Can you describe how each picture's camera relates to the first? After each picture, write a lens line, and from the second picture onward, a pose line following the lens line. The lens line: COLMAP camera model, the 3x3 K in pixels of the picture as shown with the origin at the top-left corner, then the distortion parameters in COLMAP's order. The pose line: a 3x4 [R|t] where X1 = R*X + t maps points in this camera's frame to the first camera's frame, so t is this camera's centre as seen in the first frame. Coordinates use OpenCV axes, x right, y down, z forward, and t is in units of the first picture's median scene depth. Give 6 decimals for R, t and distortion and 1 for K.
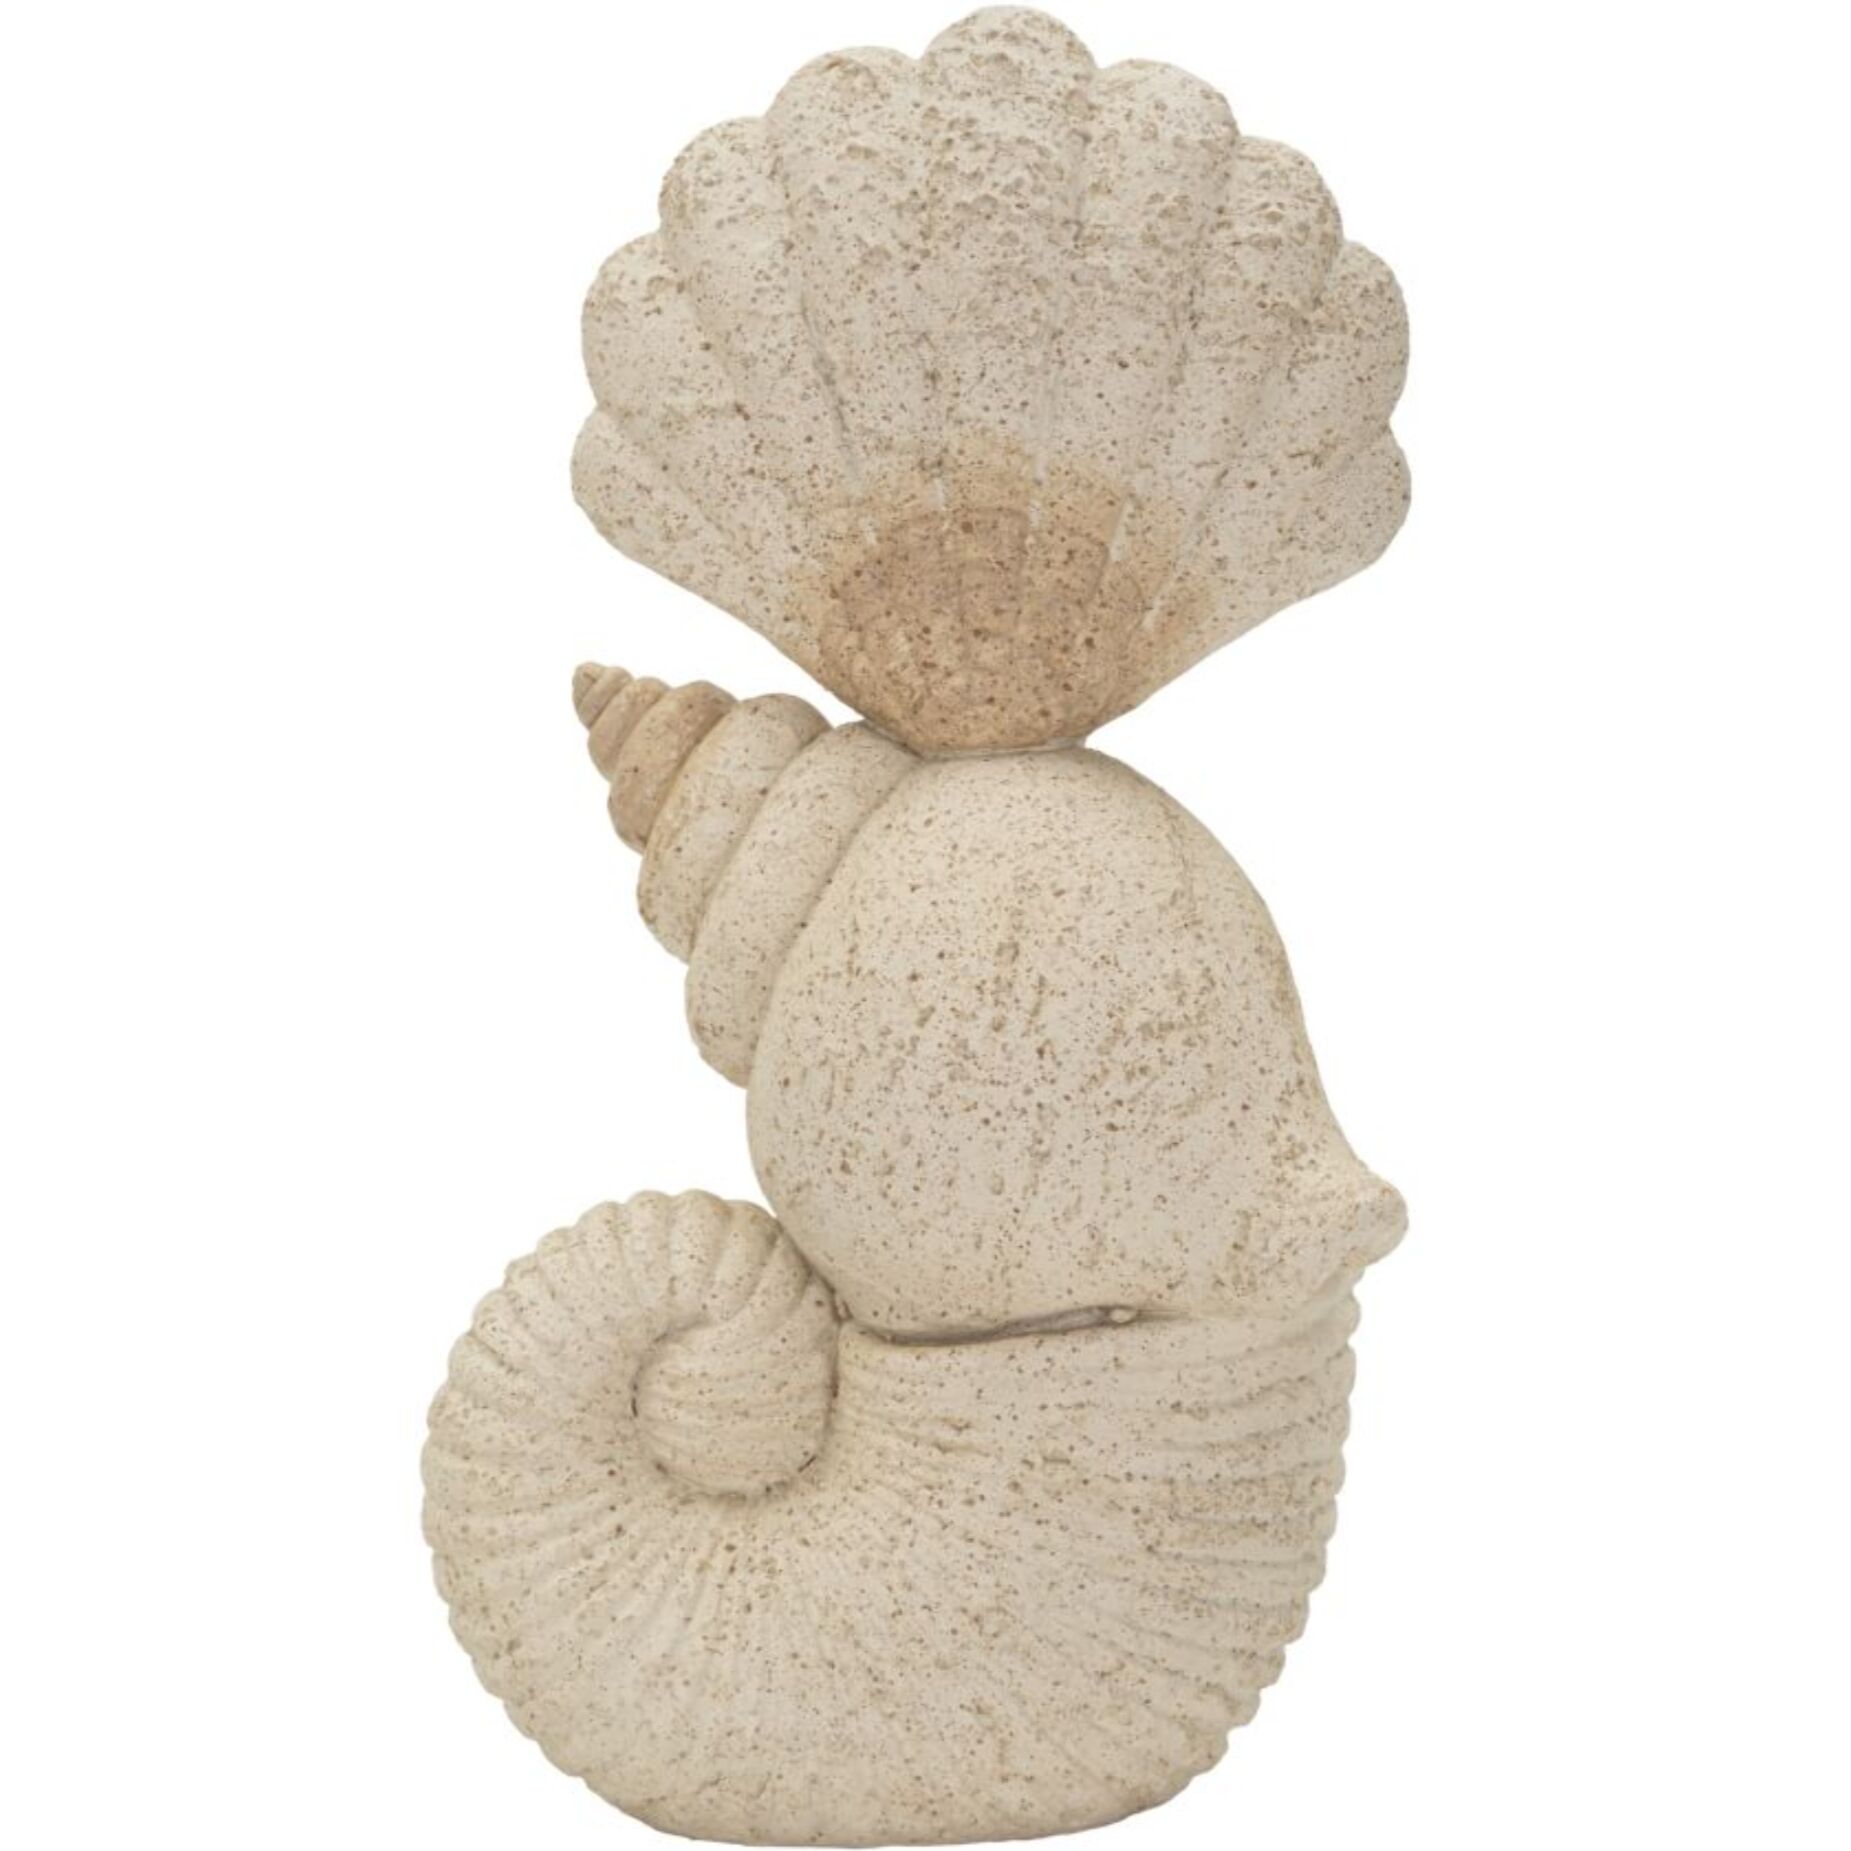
lens RADIAL K [[4191.4, 0, 922.8], [0, 4191.4, 1100.5], [0, 0, 1]] dist [0.120314, 0.228831]
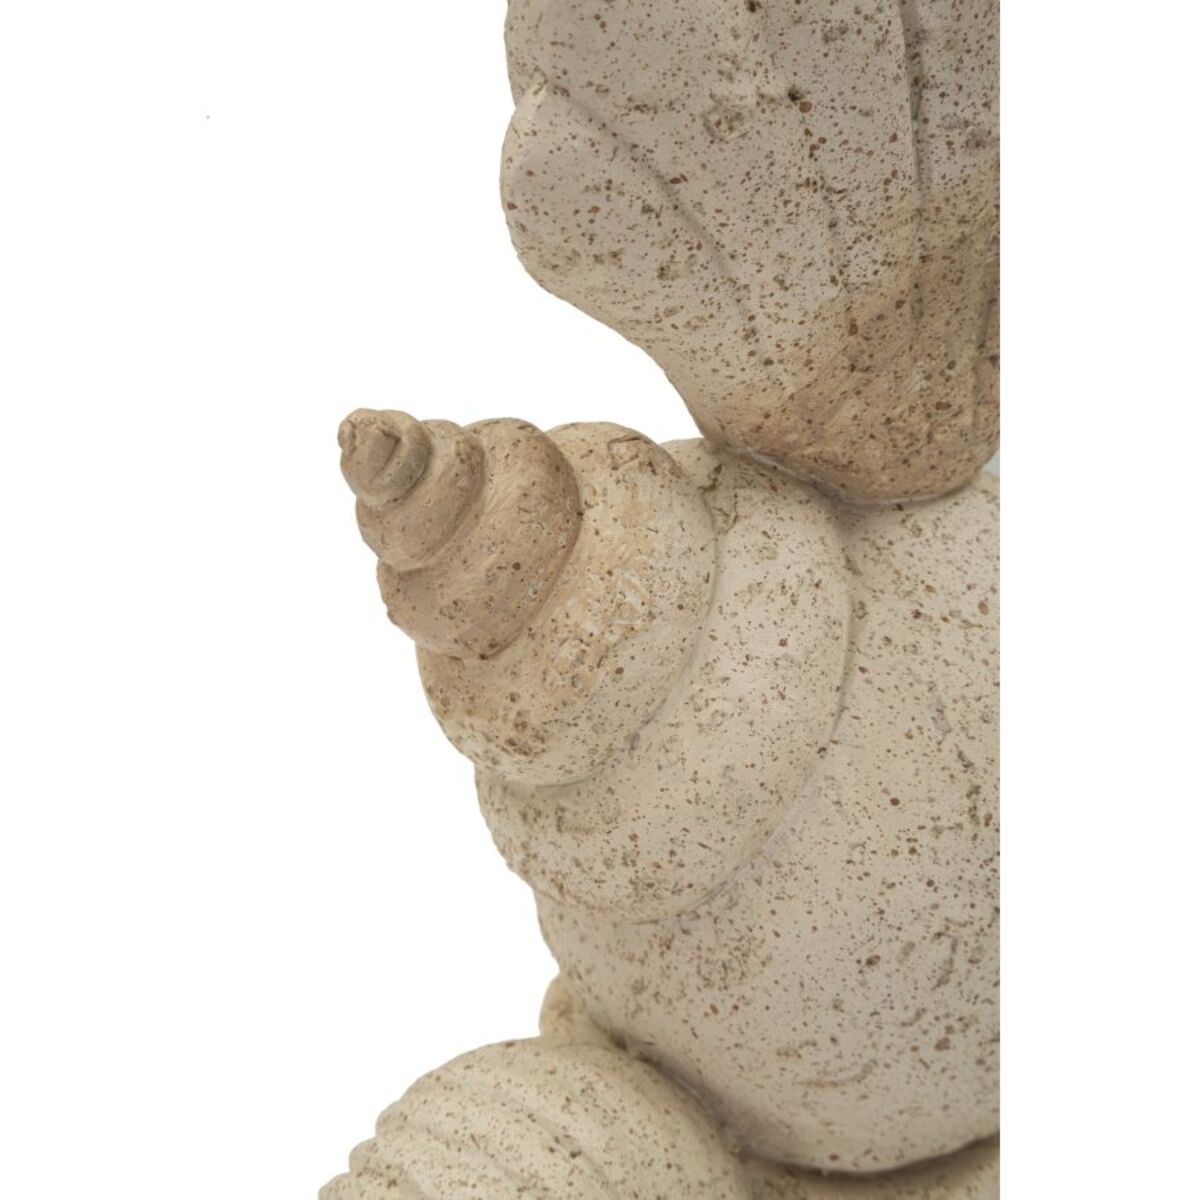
lens RADIAL K [[2717.3, 0, 598.2], [0, 2717.3, 713.5], [0, 0, 1]] dist [0.120314, 0.228831]
pose [[0.704743, -0.224692, 0.672942, -0.405117], [0.054689, 0.962906, 0.264237, -0.188201], [-0.707352, -0.149417, 0.690889, 0.685646]]
